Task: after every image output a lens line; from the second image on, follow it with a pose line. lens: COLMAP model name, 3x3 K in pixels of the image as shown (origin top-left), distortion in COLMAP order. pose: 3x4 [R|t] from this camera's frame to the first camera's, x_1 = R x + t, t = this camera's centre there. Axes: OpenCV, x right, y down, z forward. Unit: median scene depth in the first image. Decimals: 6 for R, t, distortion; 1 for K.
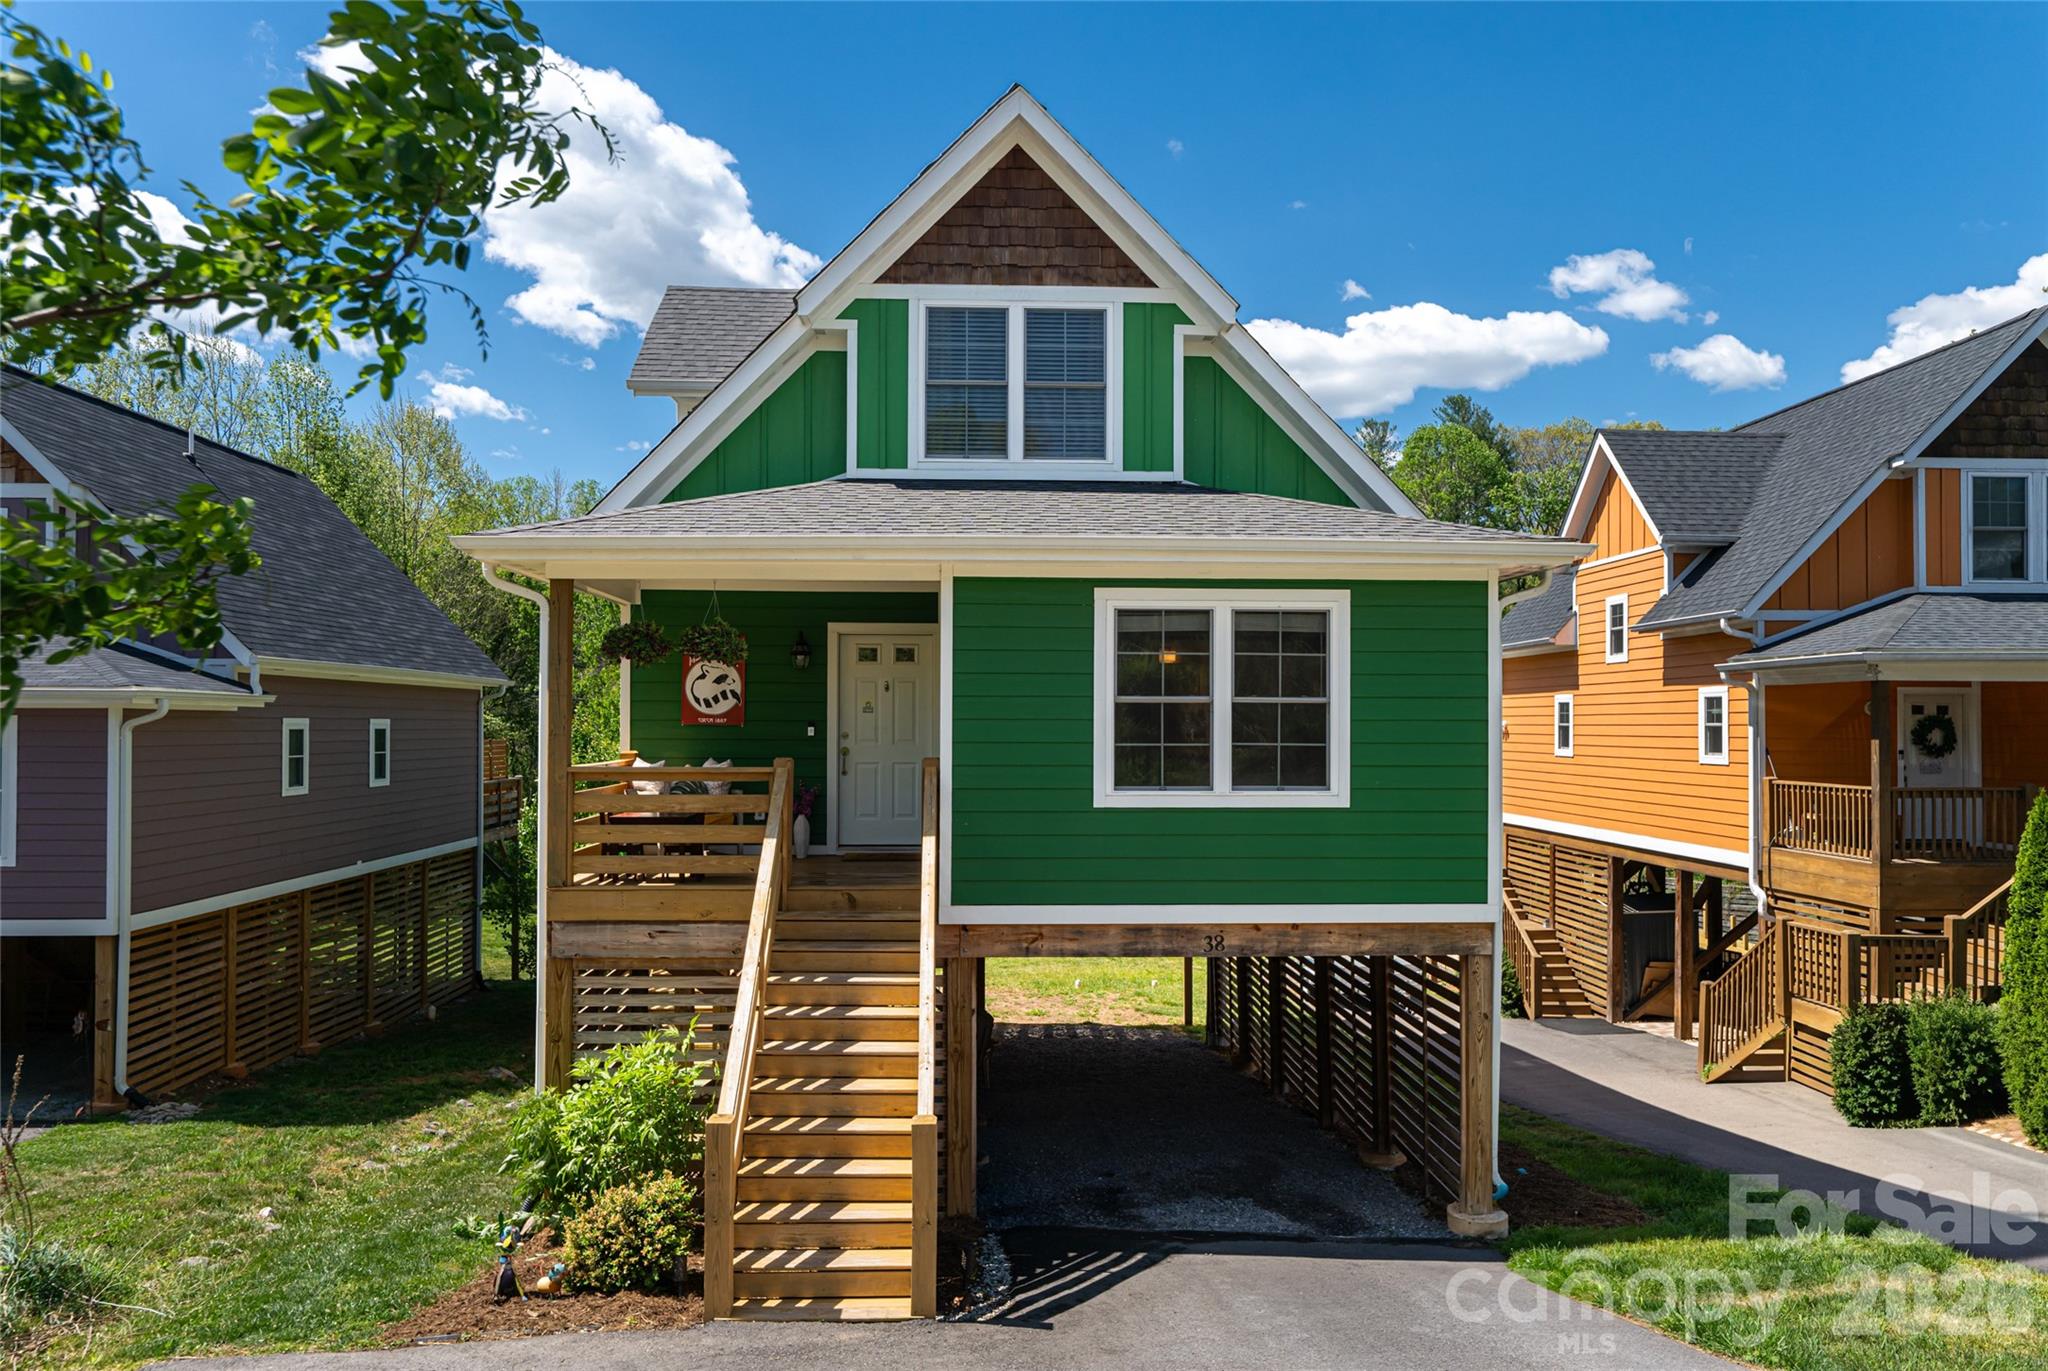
lens RADIAL K [[1288.5, 0, 986.8], [0, 1288.5, 713.8], [0, 0, 1]] dist [0.006597, -0.004766]
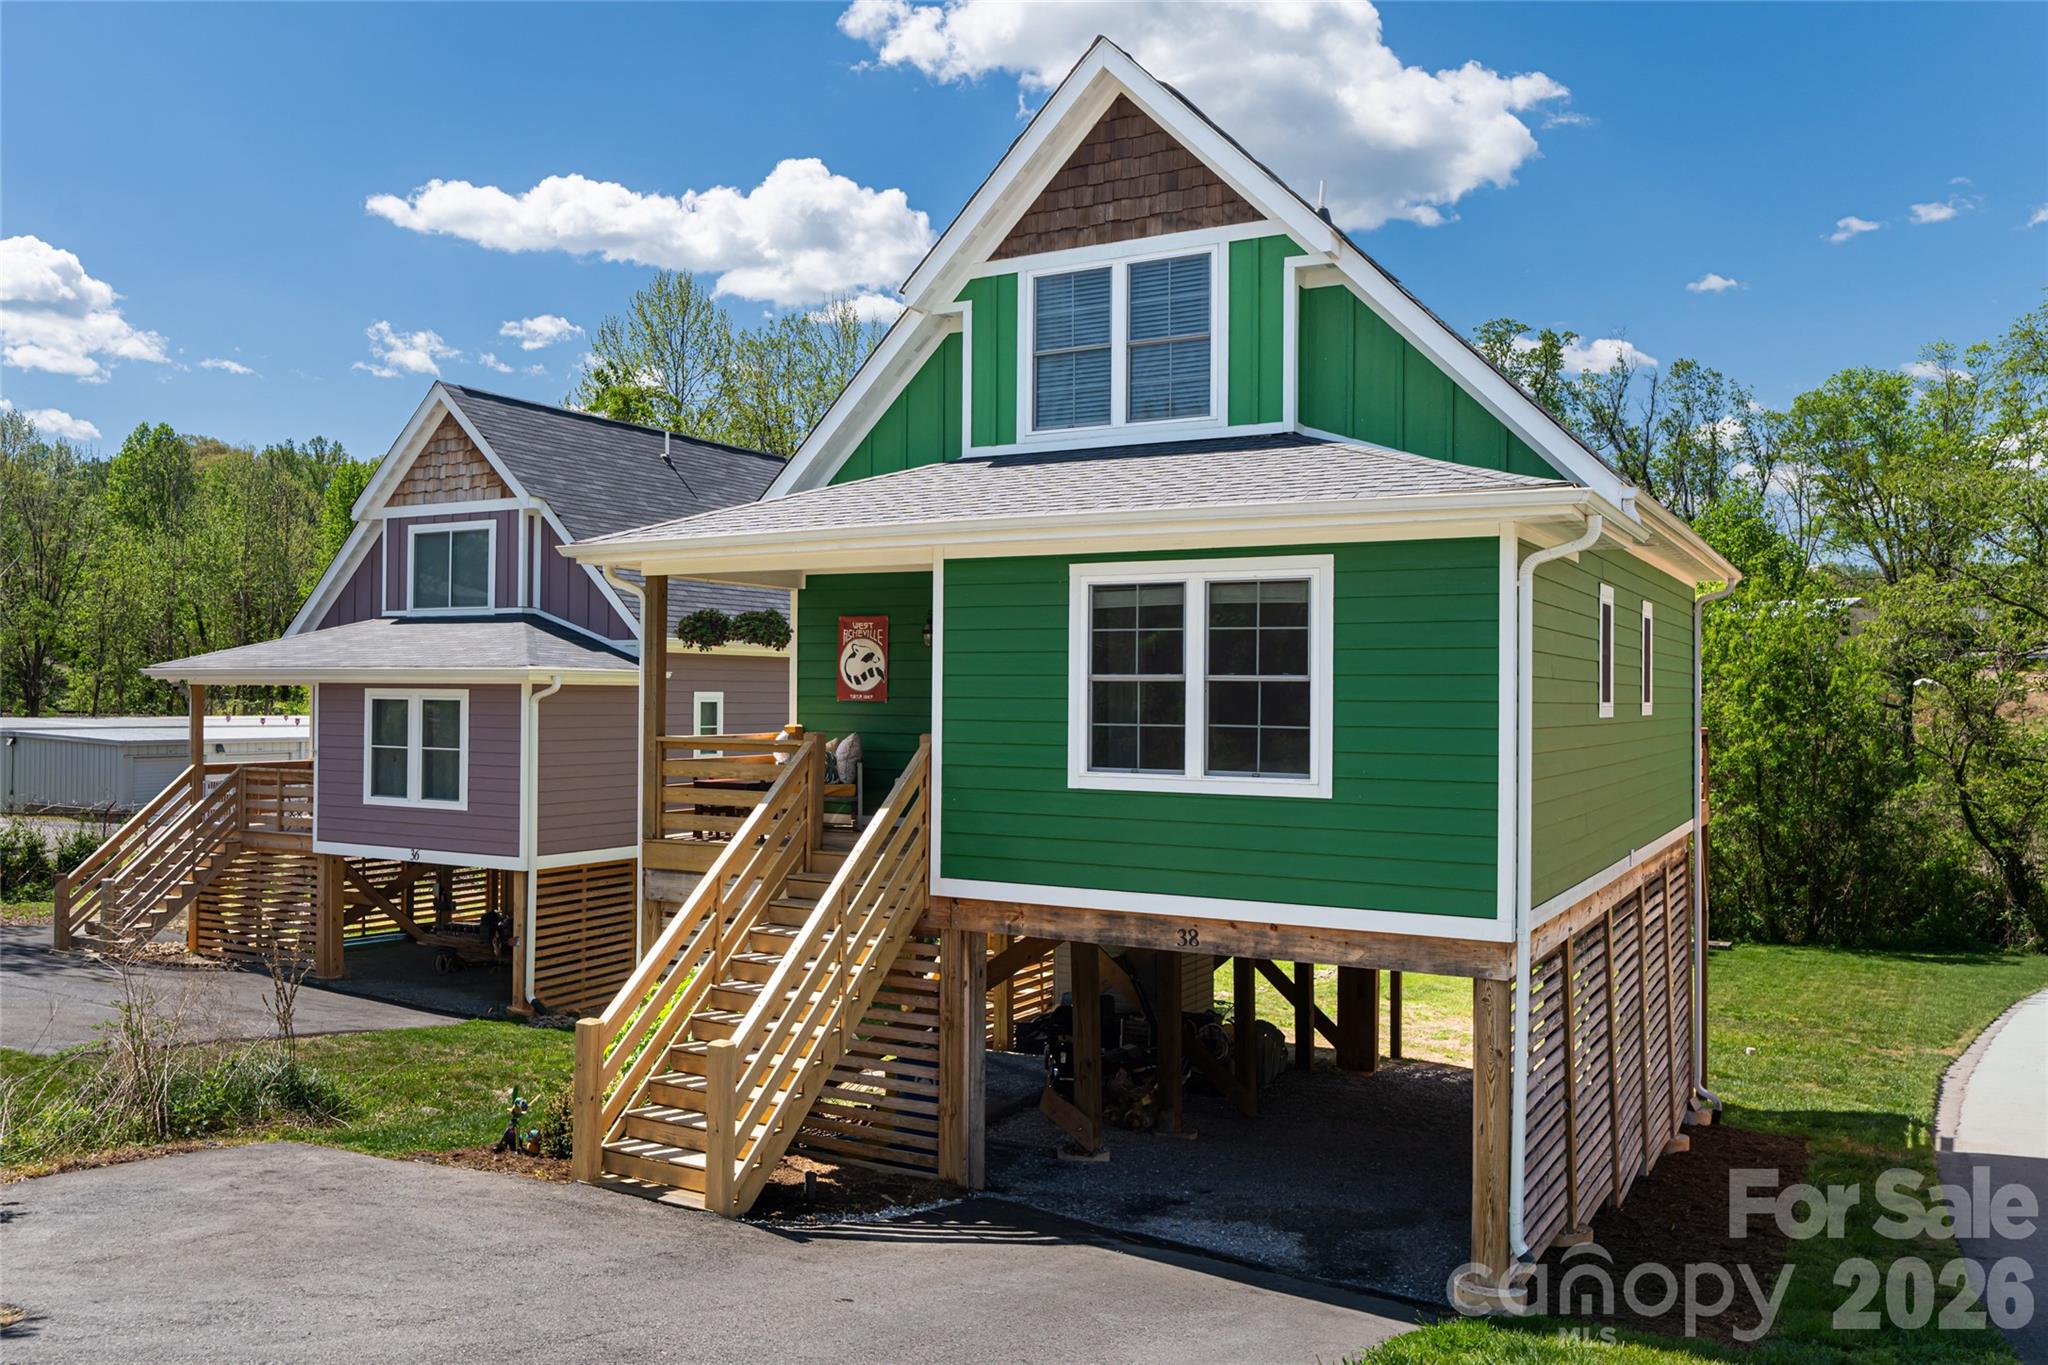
lens RADIAL K [[1553.5, 0, 881.9], [0, 1553.5, 682.1], [0, 0, 1]] dist [0.009785, -0.001454]
pose [[0.842043, -0.000101, -0.539410, 0.494003], [-0.000929, 0.999998, -0.001638, -0.004898], [0.539409, 0.001881, 0.842041, -0.060954]]
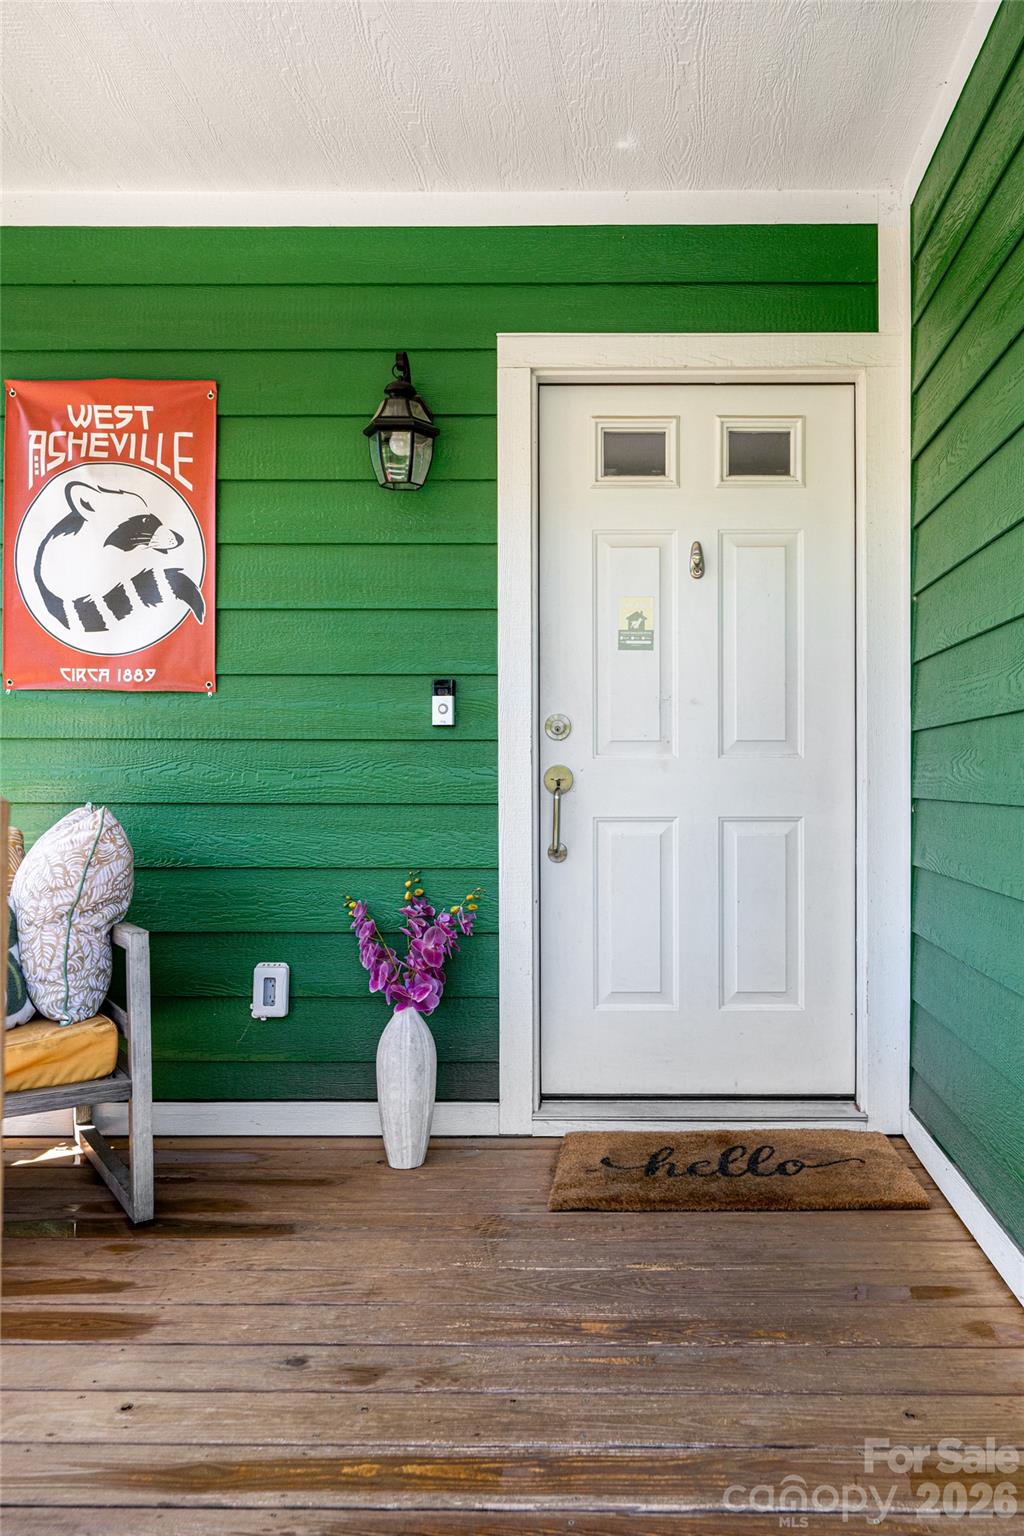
lens RADIAL K [[1035.8, 0, 607.2], [0, 1035.8, 794.6], [0, 0, 1]] dist [0.001438, 0.000804]
pose [[0.999363, -0.002249, -0.035623, -0.092577], [0.003092, 0.999717, 0.023608, 0.027530], [0.035560, -0.023703, 0.999086, 0.780649]]
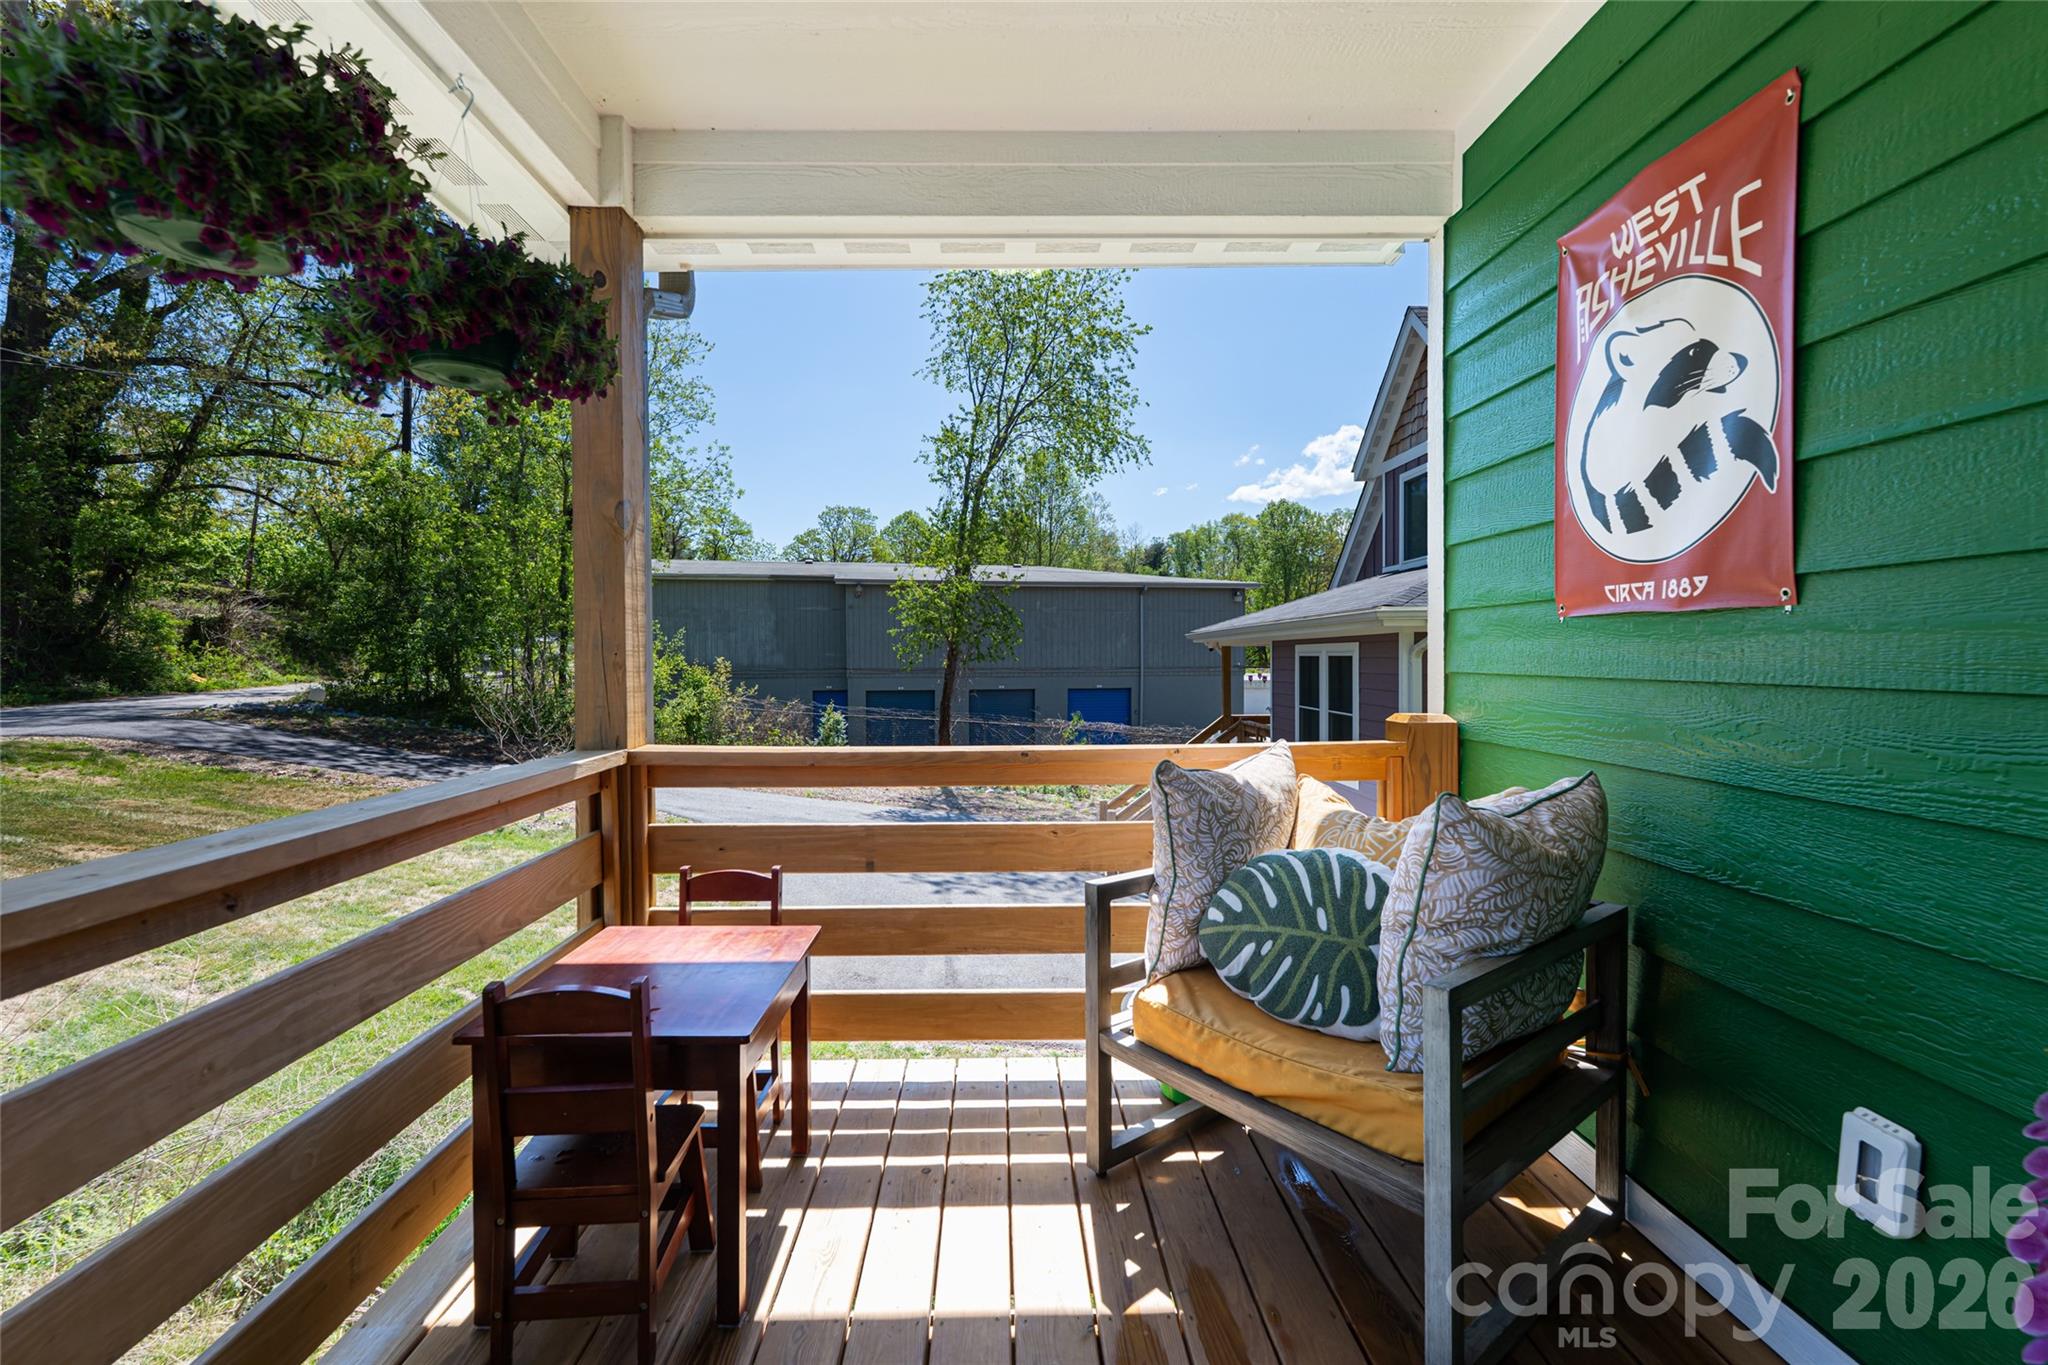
lens RADIAL K [[872.4, 0, 1021.6], [0, 872.4, 668.7], [0, 0, 1]] dist [-0.001955, -0.000085]
pose [[0.010835, 0.008610, -0.999904, -0.075467], [0.015720, 0.999838, 0.008780, 0.015145], [0.999818, -0.015813, 0.010698, 0.911884]]
